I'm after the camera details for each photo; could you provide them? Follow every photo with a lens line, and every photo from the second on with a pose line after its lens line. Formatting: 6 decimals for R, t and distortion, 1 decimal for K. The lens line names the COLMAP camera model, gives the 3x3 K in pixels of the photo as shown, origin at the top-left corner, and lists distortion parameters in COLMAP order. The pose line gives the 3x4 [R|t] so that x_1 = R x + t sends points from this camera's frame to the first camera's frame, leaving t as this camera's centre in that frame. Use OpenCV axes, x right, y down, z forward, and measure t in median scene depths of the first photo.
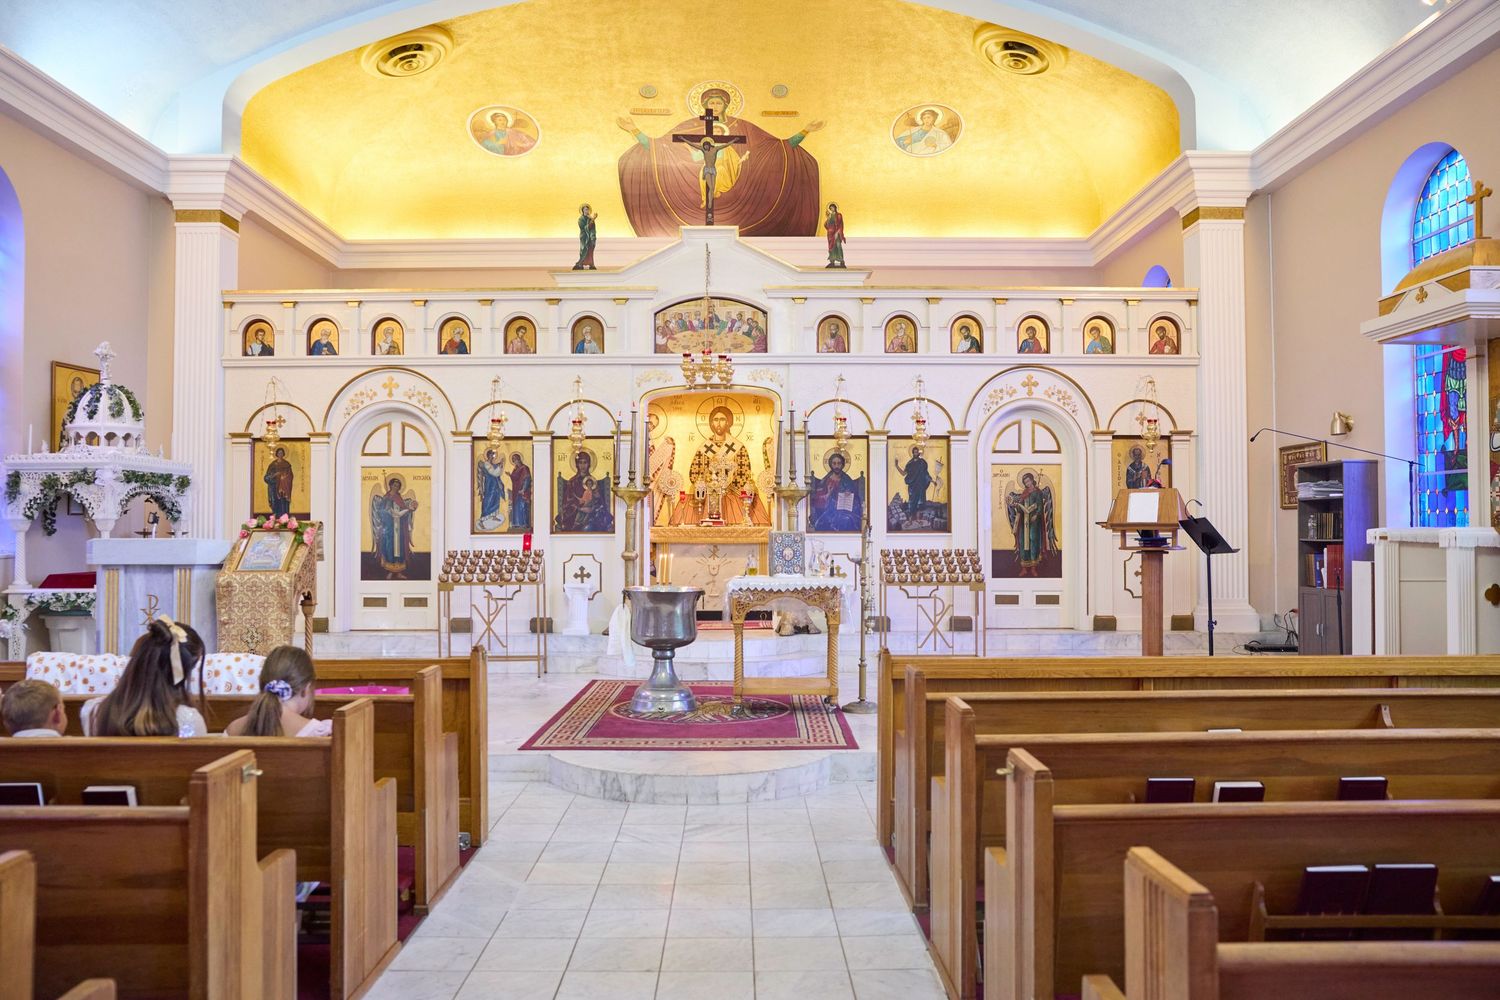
lens RADIAL K [[3251.4, 0, 750.1], [0, 3251.4, 500.1], [0, 0, 1]] dist [-0.138784, 0.000000]
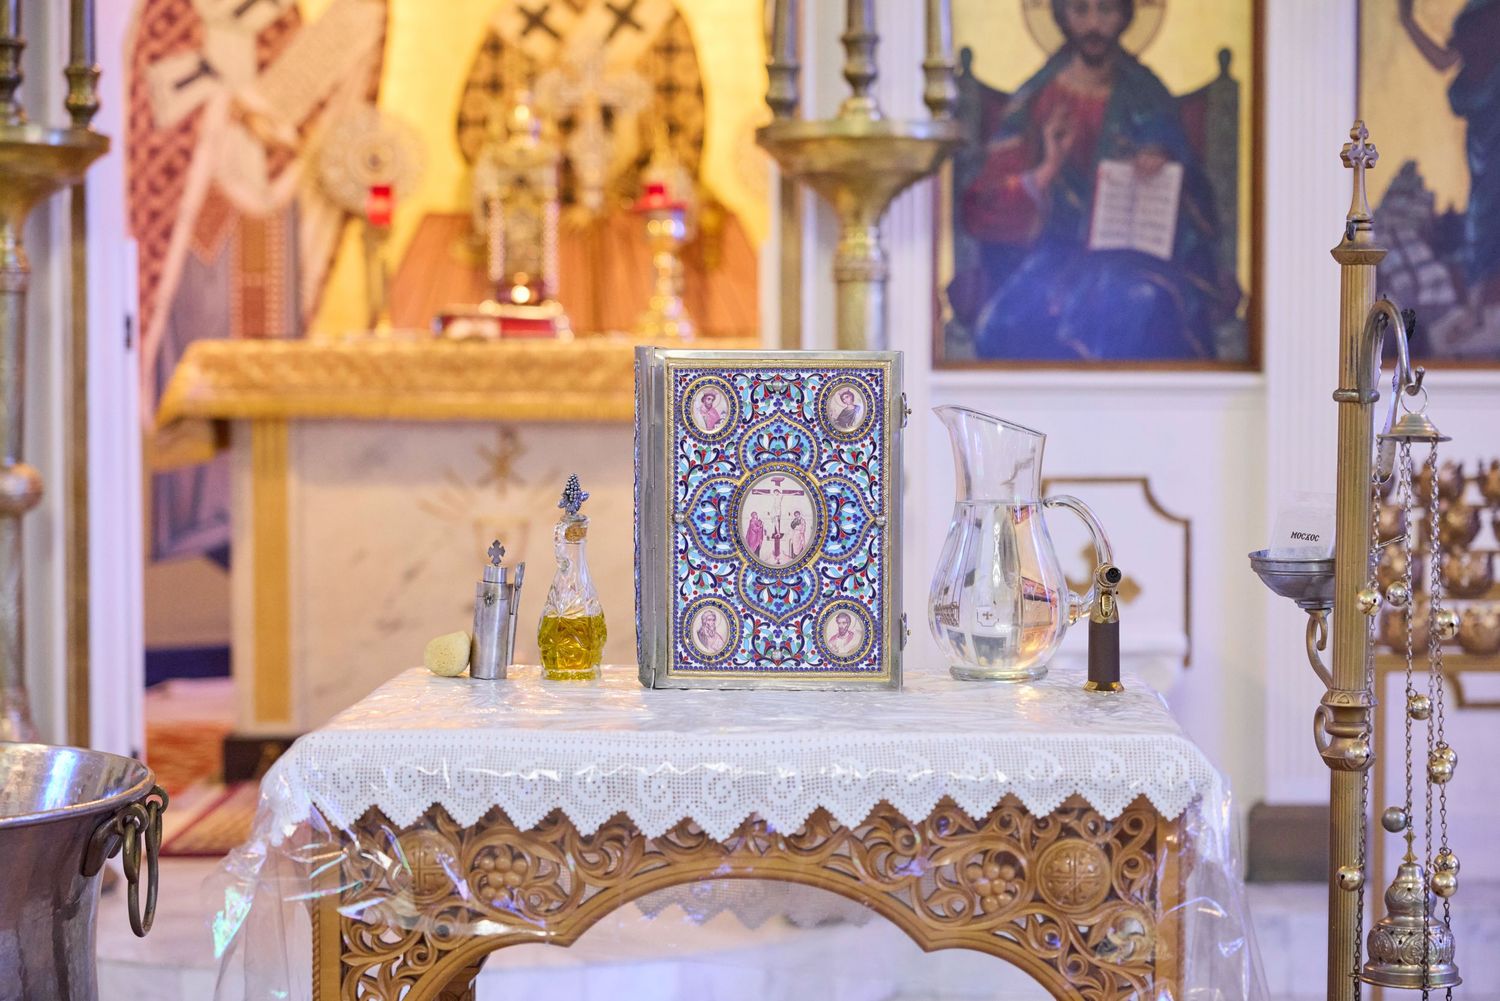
lens RADIAL K [[3251.4, 0, 749.9], [0, 3251.4, 501.5], [0, 0, 1]] dist [-0.138784, 0.000000]
pose [[0.998828, 0.004306, -0.048201, 0.015829], [-0.002014, 0.998869, 0.047514, 0.008779], [0.048351, -0.047362, 0.997707, 0.807552]]
